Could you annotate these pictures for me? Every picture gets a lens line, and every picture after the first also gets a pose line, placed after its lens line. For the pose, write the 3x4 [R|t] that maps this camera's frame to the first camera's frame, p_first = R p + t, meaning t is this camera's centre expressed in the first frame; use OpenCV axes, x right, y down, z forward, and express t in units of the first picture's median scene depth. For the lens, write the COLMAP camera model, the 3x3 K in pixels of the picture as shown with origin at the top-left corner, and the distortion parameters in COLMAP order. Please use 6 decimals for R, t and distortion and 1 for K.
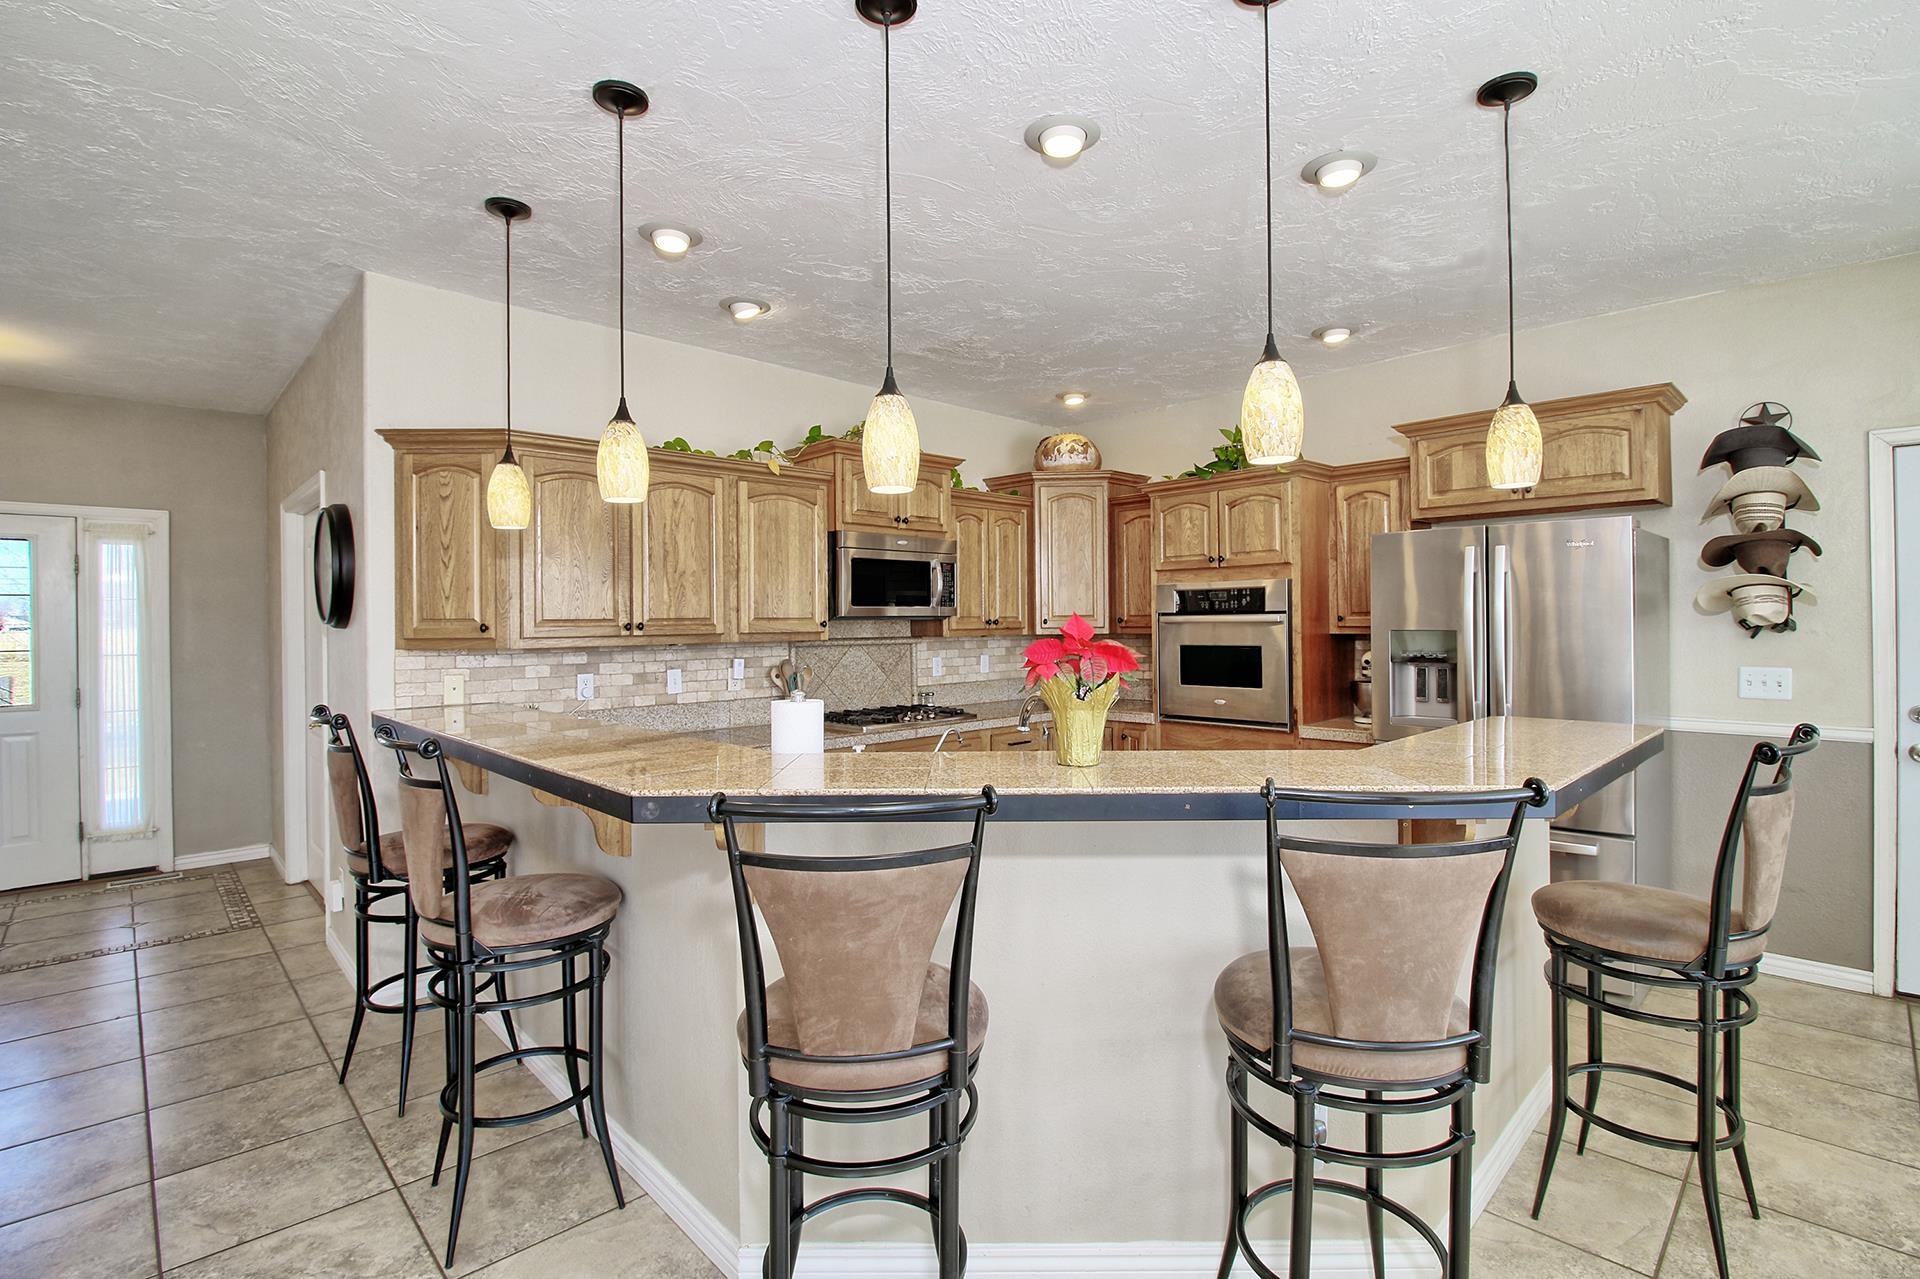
lens RADIAL K [[885.8, 0, 966.1], [0, 885.8, 632.7], [0, 0, 1]] dist [-0.026693, 0.000267]
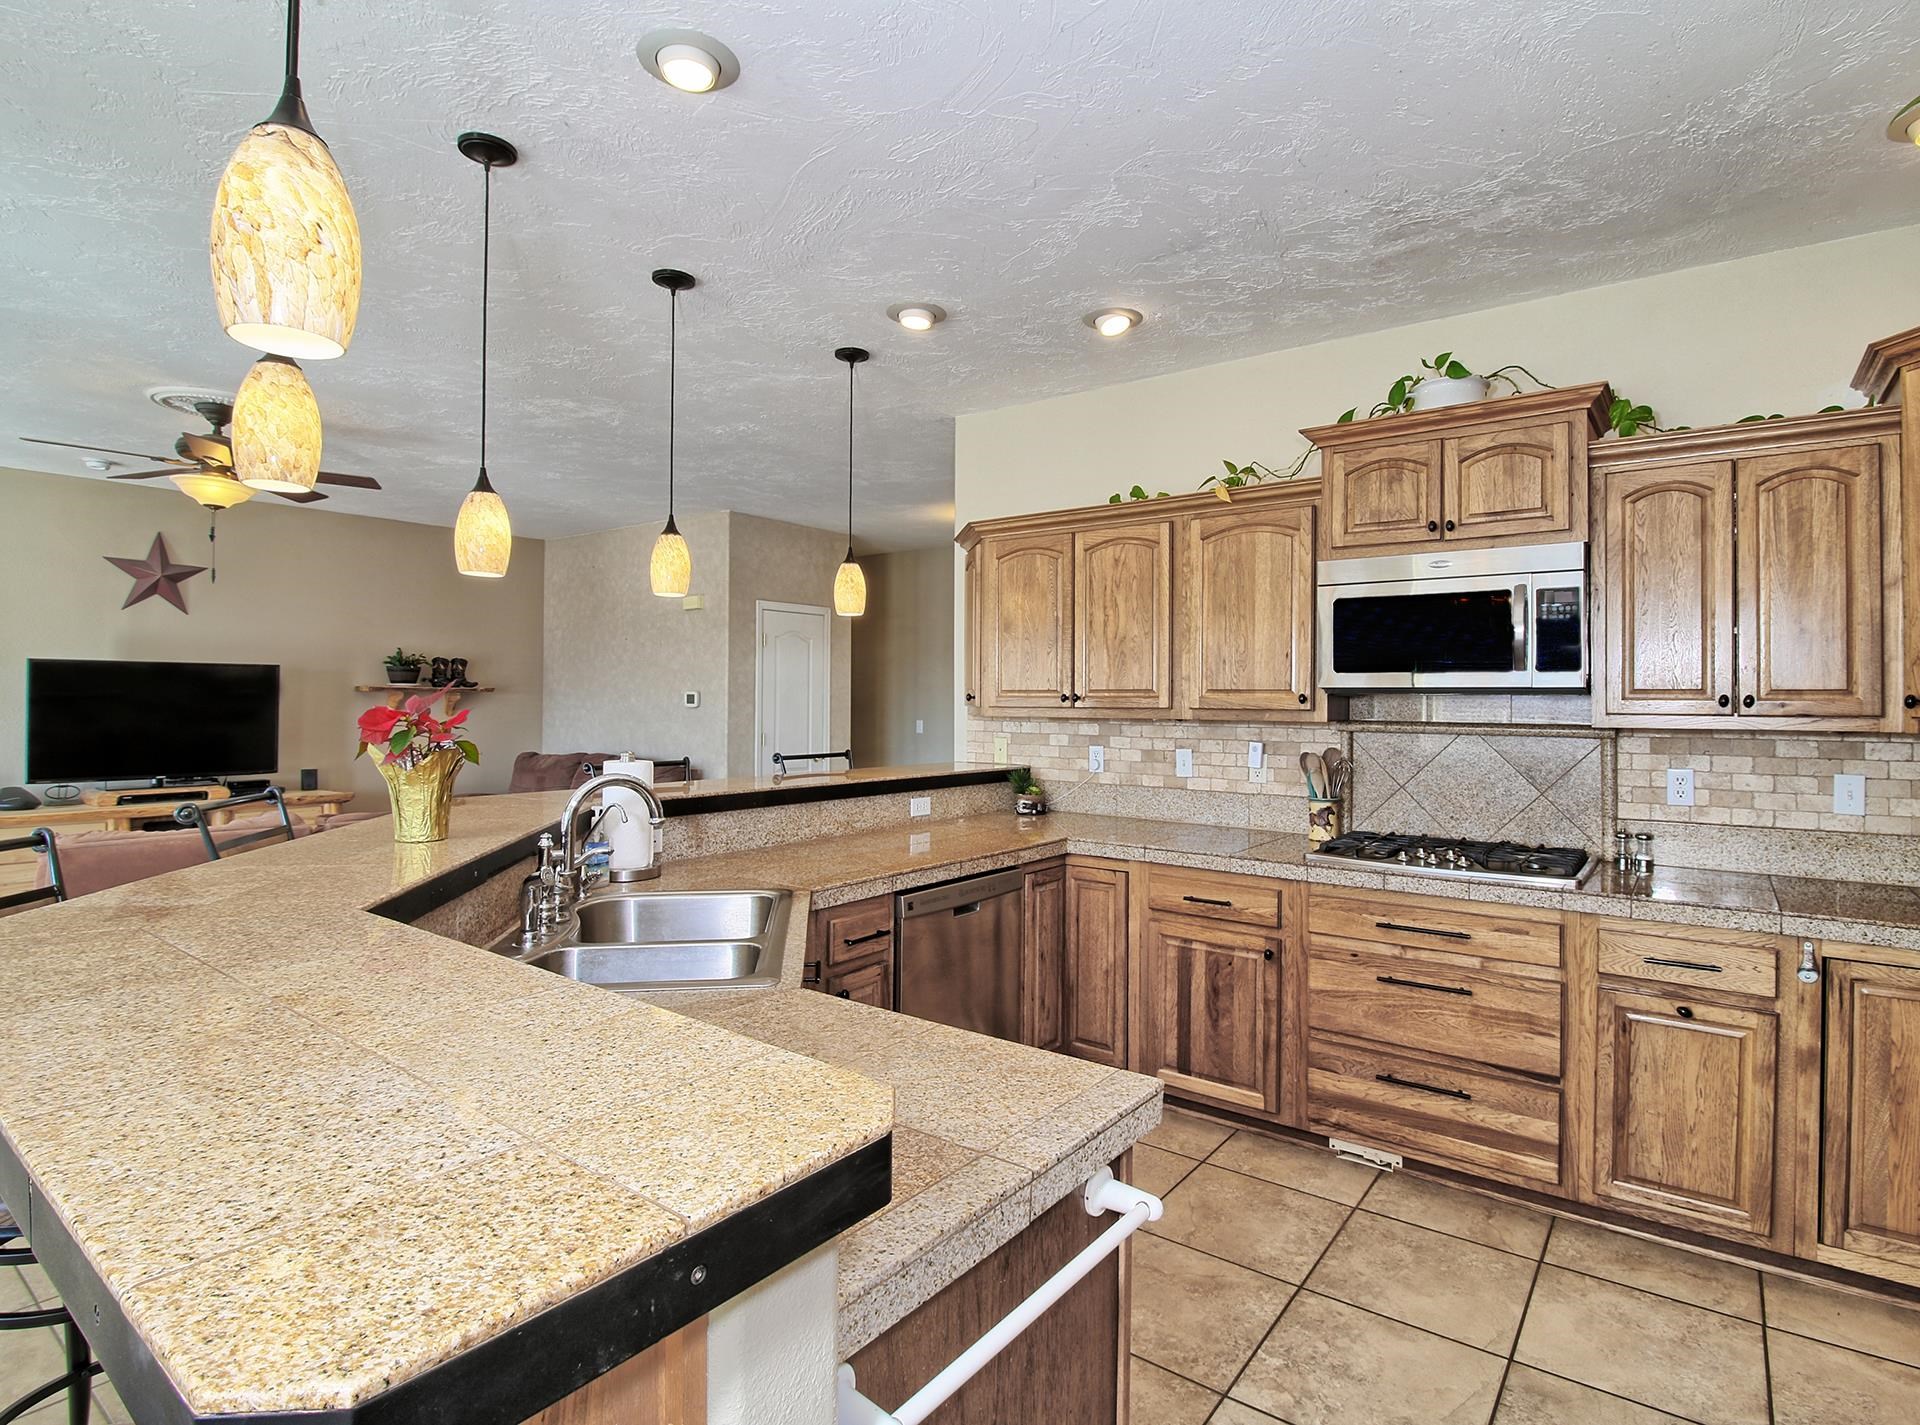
lens RADIAL K [[975.1, 0, 968.3], [0, 975.1, 693.4], [0, 0, 1]] dist [-0.003441, -0.000178]
pose [[0.154878, 0.007365, -0.987906, 0.585651], [-0.017360, 0.999838, 0.004733, -0.013584], [0.987781, 0.016417, 0.154981, 0.651166]]
